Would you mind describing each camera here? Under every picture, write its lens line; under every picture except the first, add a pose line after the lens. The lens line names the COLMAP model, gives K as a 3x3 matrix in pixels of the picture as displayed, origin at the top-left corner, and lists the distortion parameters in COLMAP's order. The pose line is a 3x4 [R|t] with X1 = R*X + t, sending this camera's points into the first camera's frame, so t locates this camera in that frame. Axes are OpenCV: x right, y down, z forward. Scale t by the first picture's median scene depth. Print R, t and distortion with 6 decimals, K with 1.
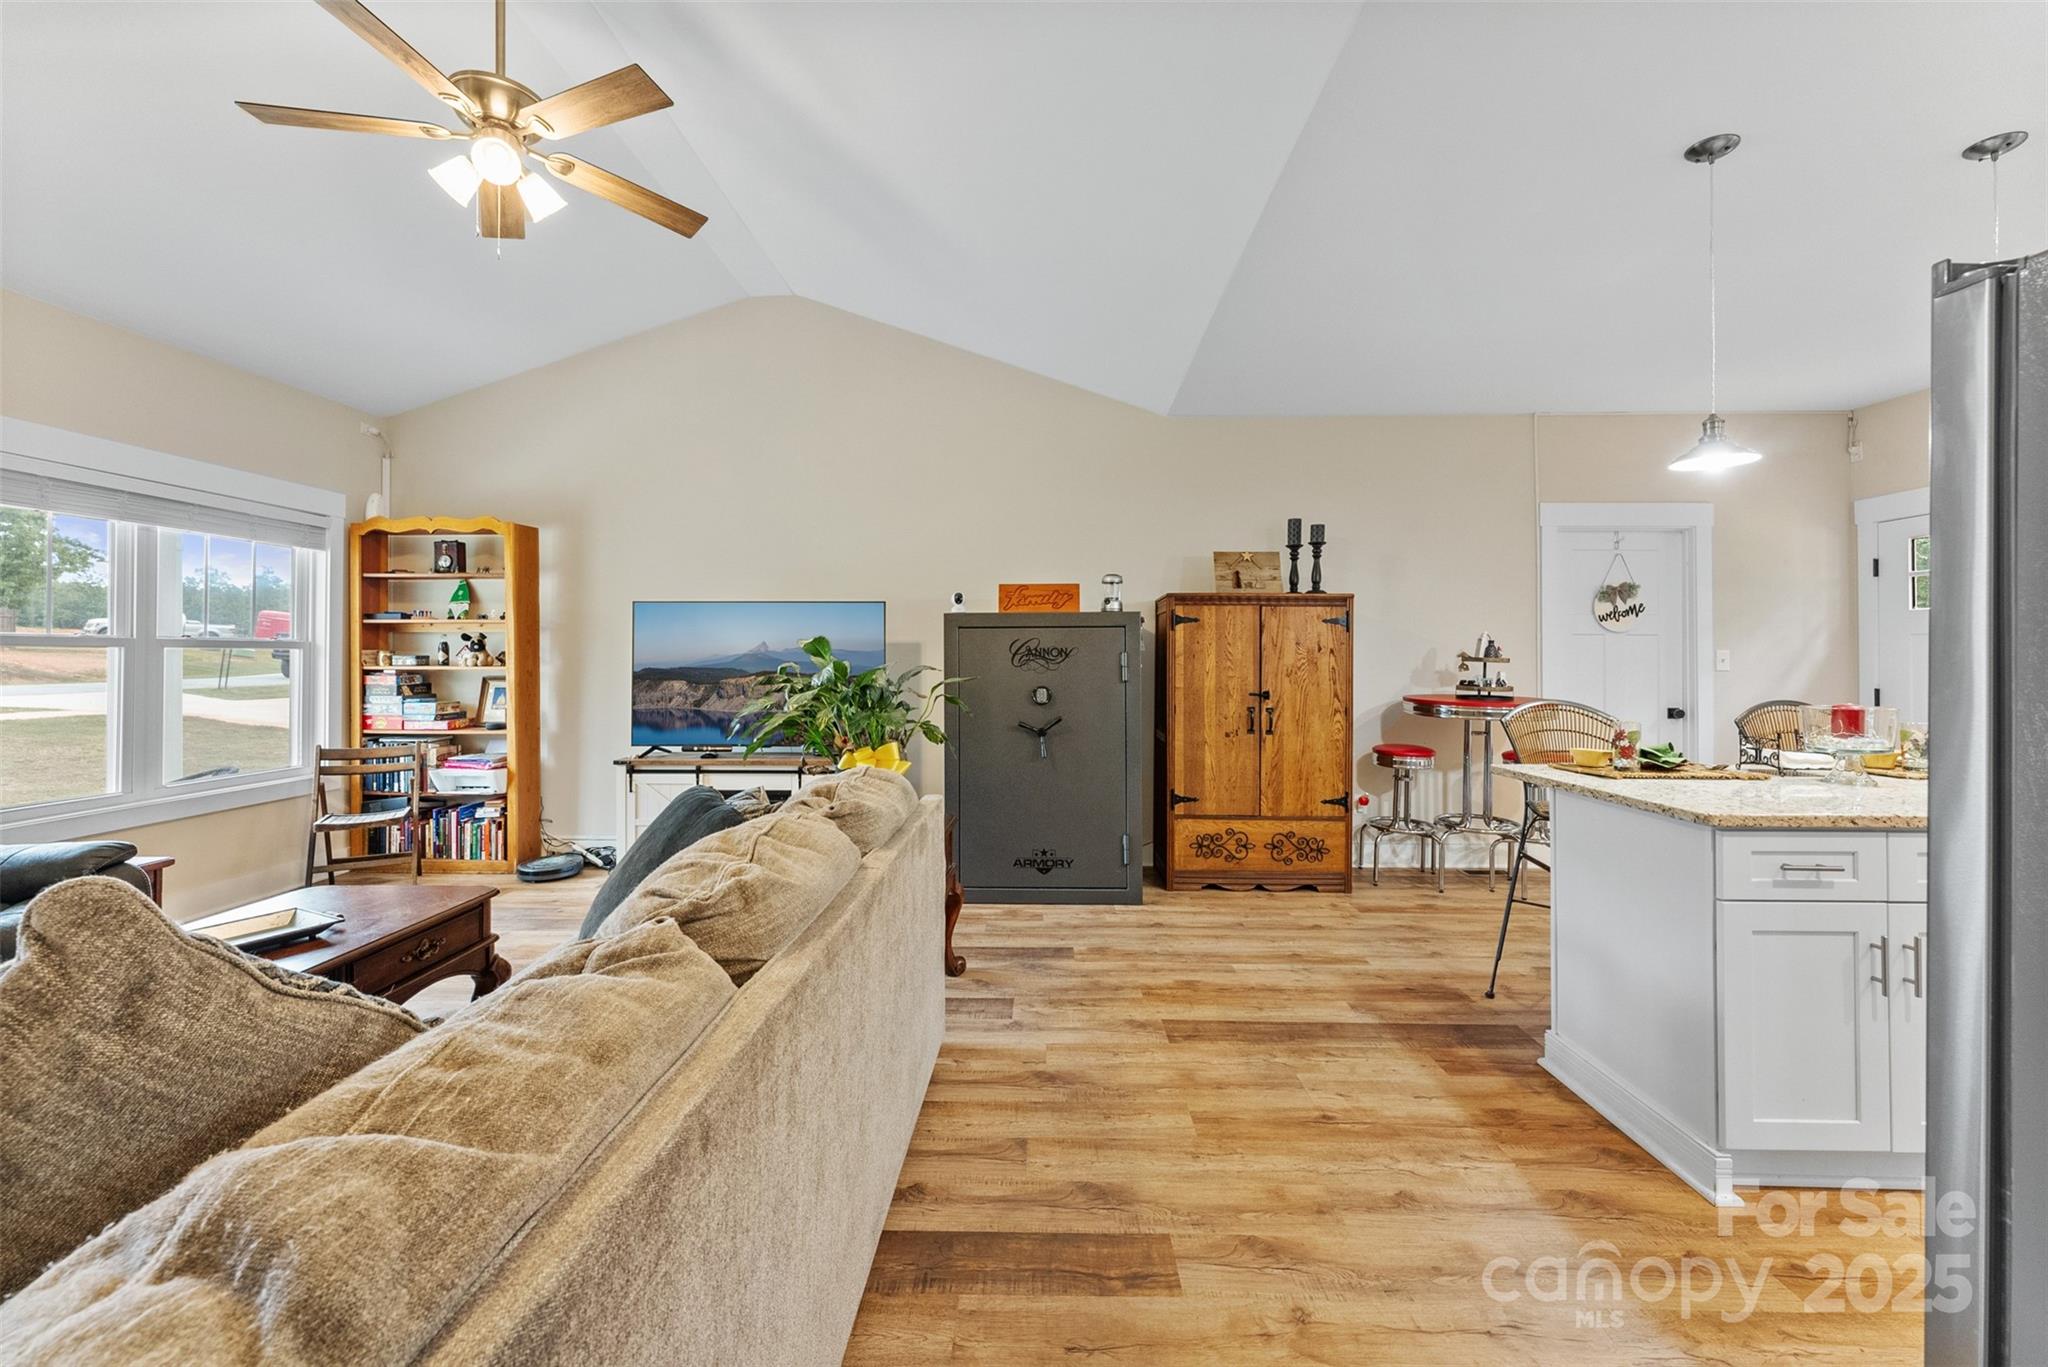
lens RADIAL K [[829.9, 0, 1027.0], [0, 829.9, 652.3], [0, 0, 1]] dist [0.000783, -0.000109]
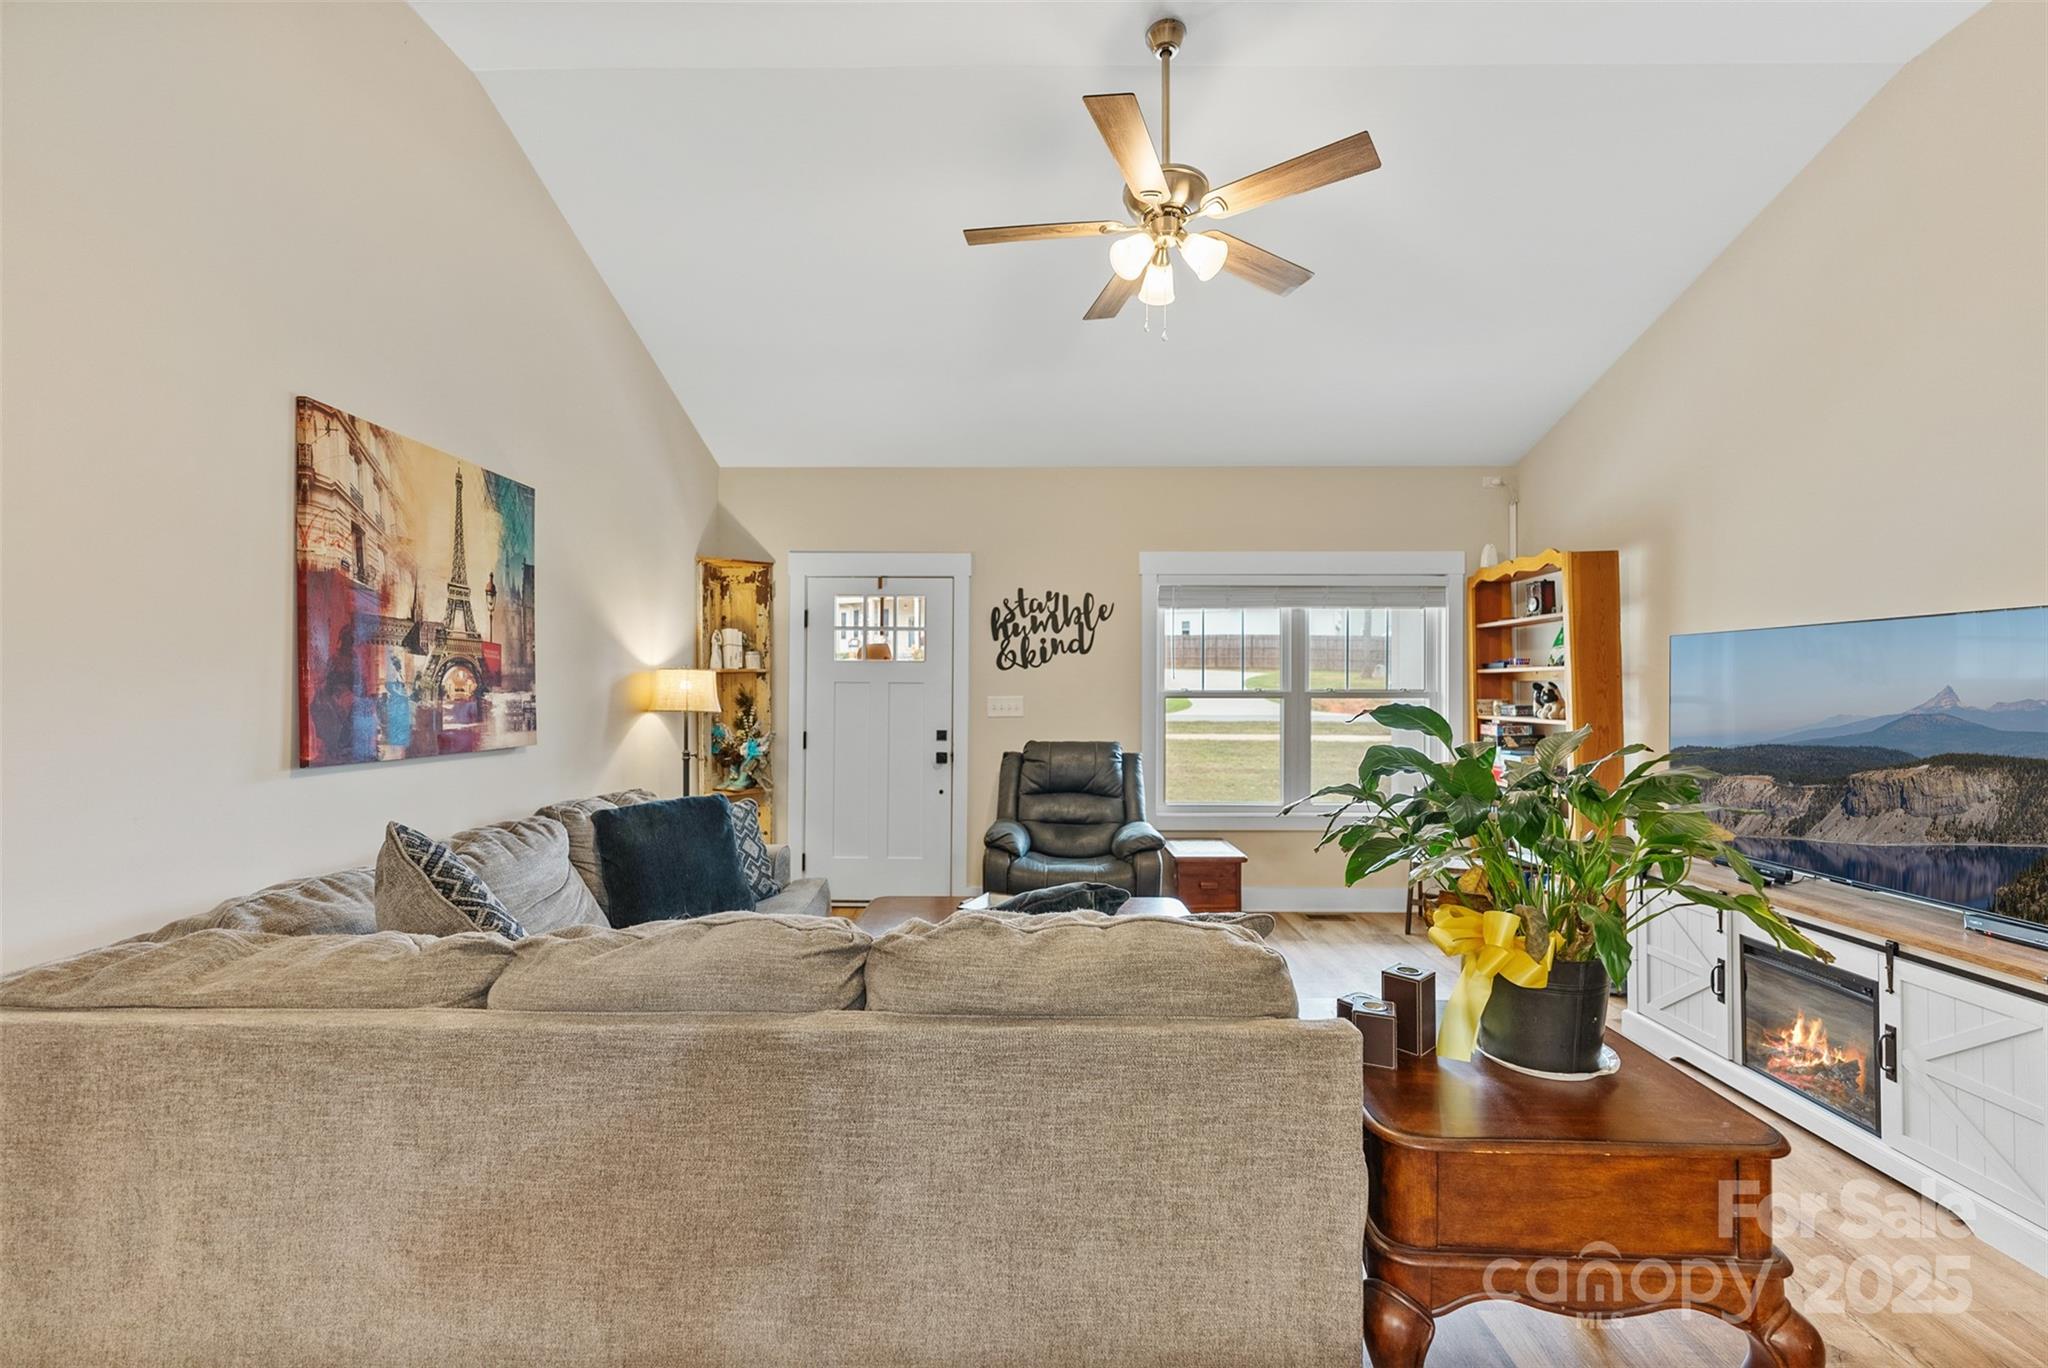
lens RADIAL K [[820.8, 0, 1024.0], [0, 820.8, 684.0], [0, 0, 1]] dist [0.000599, 0.000147]
pose [[0.014174, -0.006817, -0.999876, 0.222098], [0.005433, 0.999963, -0.006741, -0.019460], [0.999885, -0.005337, 0.014210, 0.454110]]
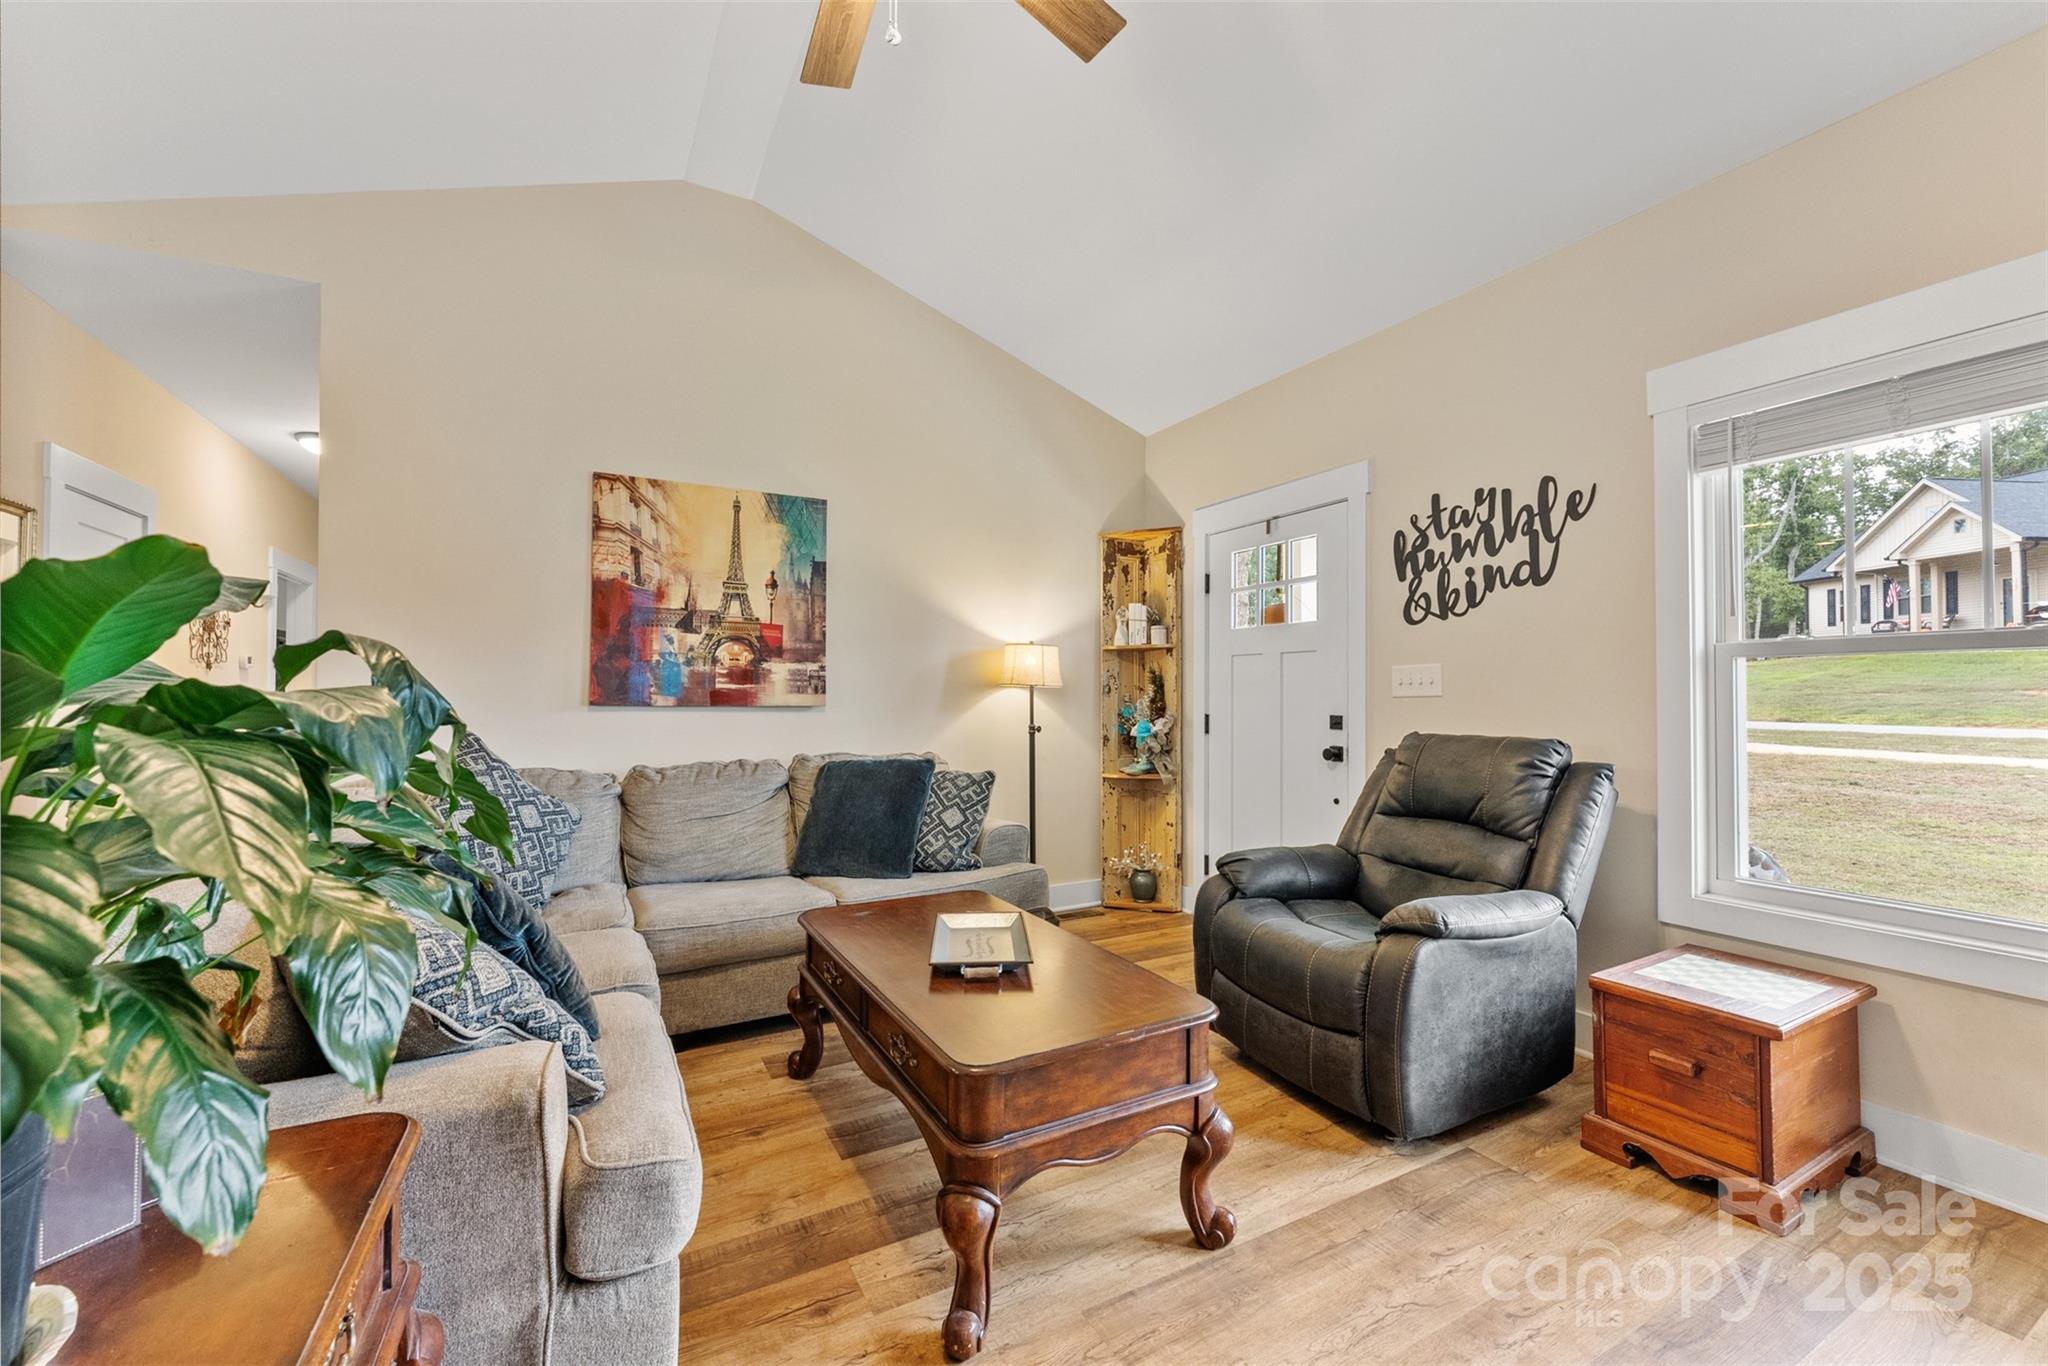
lens RADIAL K [[820.8, 0, 1024.0], [0, 820.8, 683.0], [0, 0, 1]] dist [0.000599, 0.000147]
pose [[-0.866545, -0.010910, -0.498979, -0.231400], [0.001908, 0.999681, -0.025172, 0.023119], [0.499095, -0.022765, -0.866248, 0.898486]]
